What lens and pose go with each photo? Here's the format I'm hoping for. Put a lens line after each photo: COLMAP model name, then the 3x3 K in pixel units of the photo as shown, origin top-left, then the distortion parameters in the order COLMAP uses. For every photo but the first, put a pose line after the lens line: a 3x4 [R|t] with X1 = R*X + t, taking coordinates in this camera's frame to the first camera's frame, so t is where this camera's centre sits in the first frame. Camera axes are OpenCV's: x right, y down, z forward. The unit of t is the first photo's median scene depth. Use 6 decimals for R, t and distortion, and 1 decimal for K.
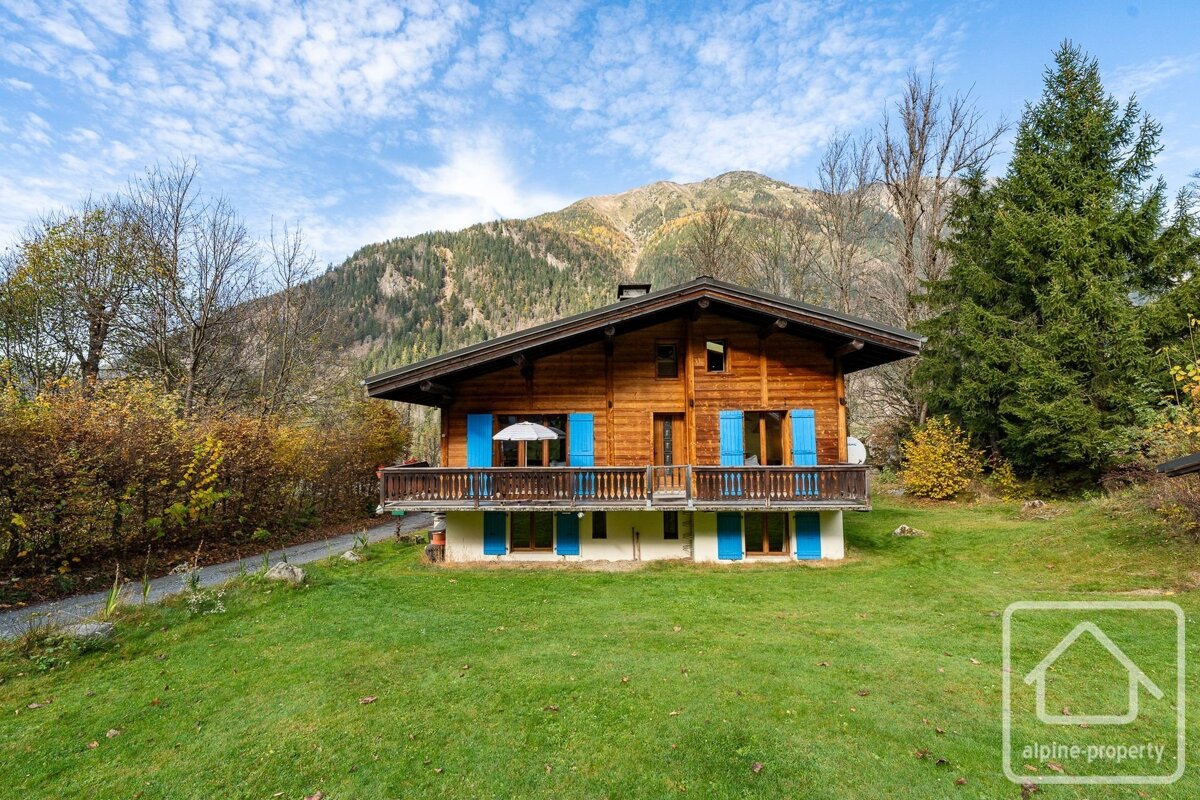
lens RADIAL K [[473.9, 0, 600.0], [0, 473.9, 400.0], [0, 0, 1]] dist [0.002169, 0.000170]
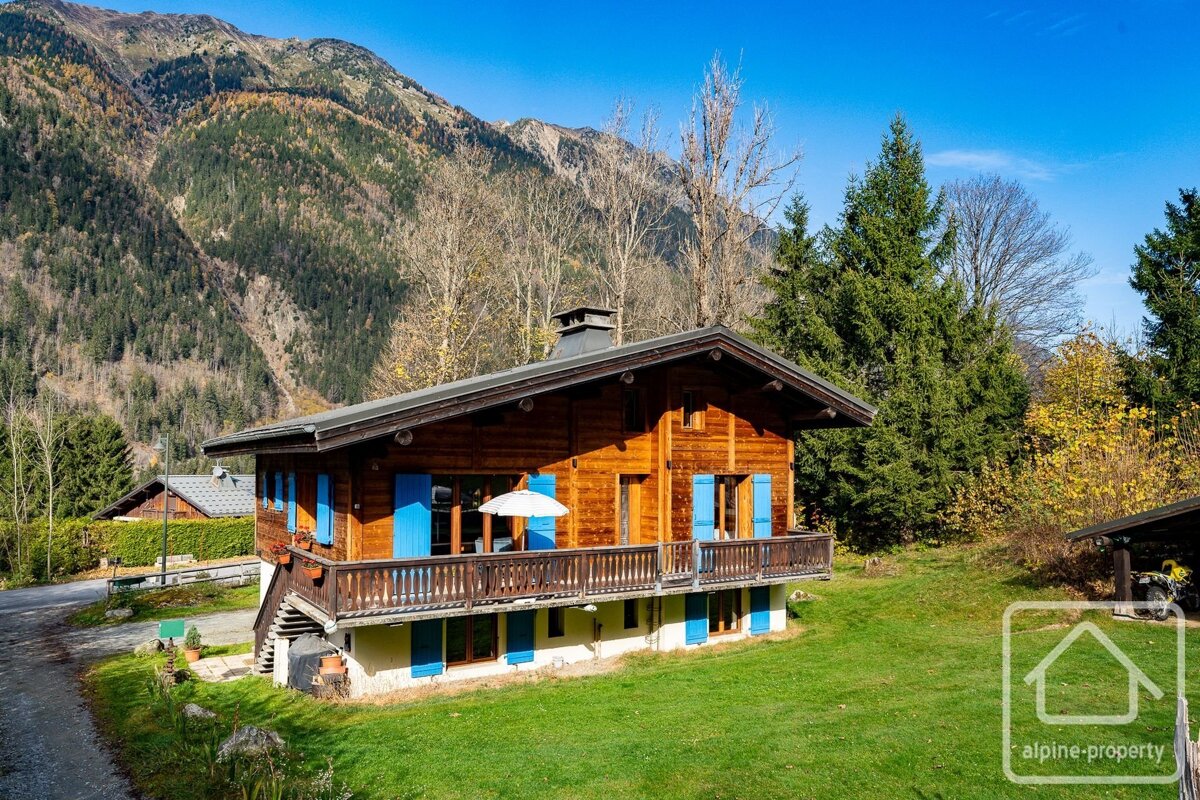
lens RADIAL K [[717.5, 0, 599.9], [0, 717.5, 450.5], [0, 0, 1]] dist [-0.002169, -0.000210]
pose [[0.843076, 0.030812, 0.536911, -0.584081], [-0.054028, 0.998159, 0.027555, -0.046782], [-0.535074, -0.052239, 0.843188, -0.005814]]
